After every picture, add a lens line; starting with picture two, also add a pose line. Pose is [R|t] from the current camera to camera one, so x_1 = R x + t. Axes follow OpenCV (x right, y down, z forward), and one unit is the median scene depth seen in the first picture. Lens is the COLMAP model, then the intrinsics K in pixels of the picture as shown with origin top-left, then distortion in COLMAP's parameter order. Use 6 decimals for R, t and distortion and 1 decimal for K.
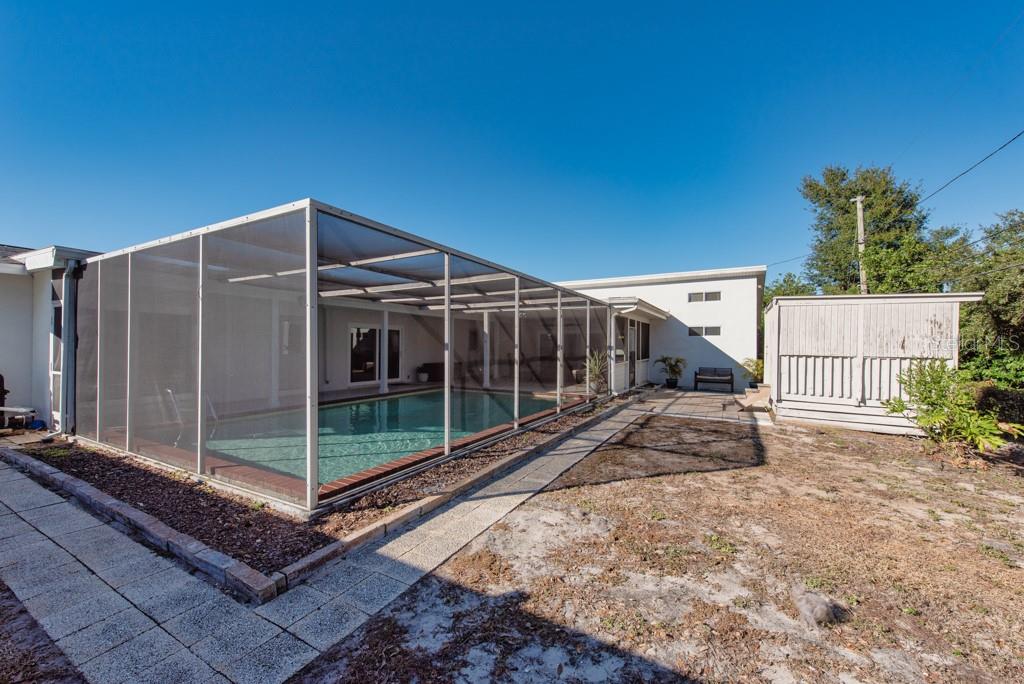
lens RADIAL K [[410.0, 0, 516.0], [0, 410.0, 346.2], [0, 0, 1]] dist [0.008320, -0.000026]
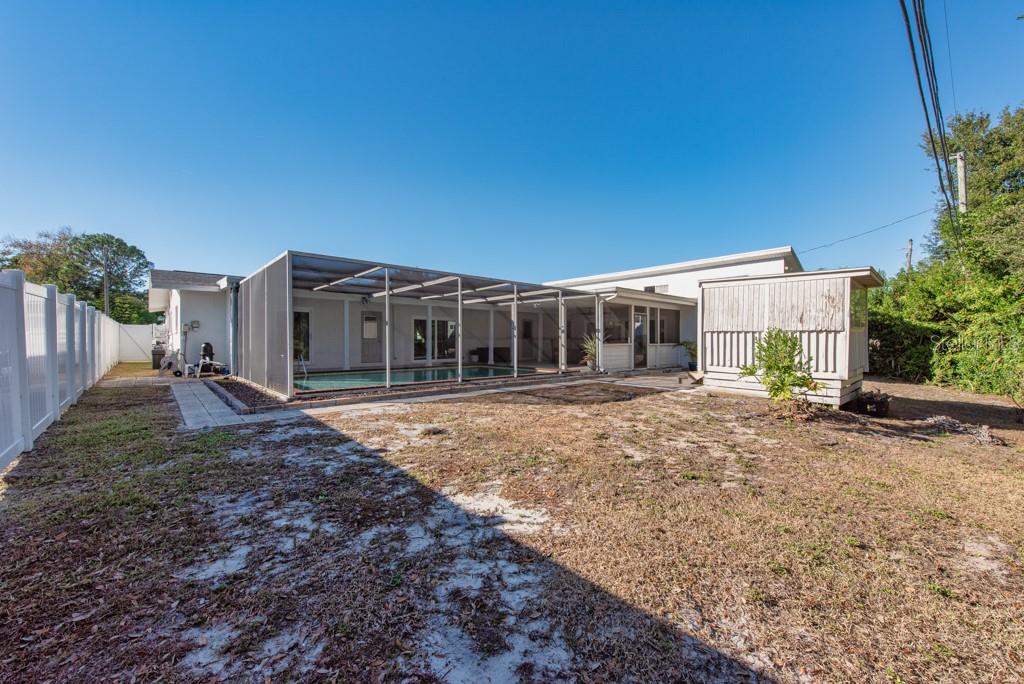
lens RADIAL K [[410.0, 0, 506.4], [0, 410.0, 342.0], [0, 0, 1]] dist [0.008320, -0.000026]
pose [[0.943770, -0.004830, -0.330569, 0.500956], [0.005127, 0.999987, 0.000025, 0.047731], [0.330564, -0.001718, 0.943782, -0.252057]]
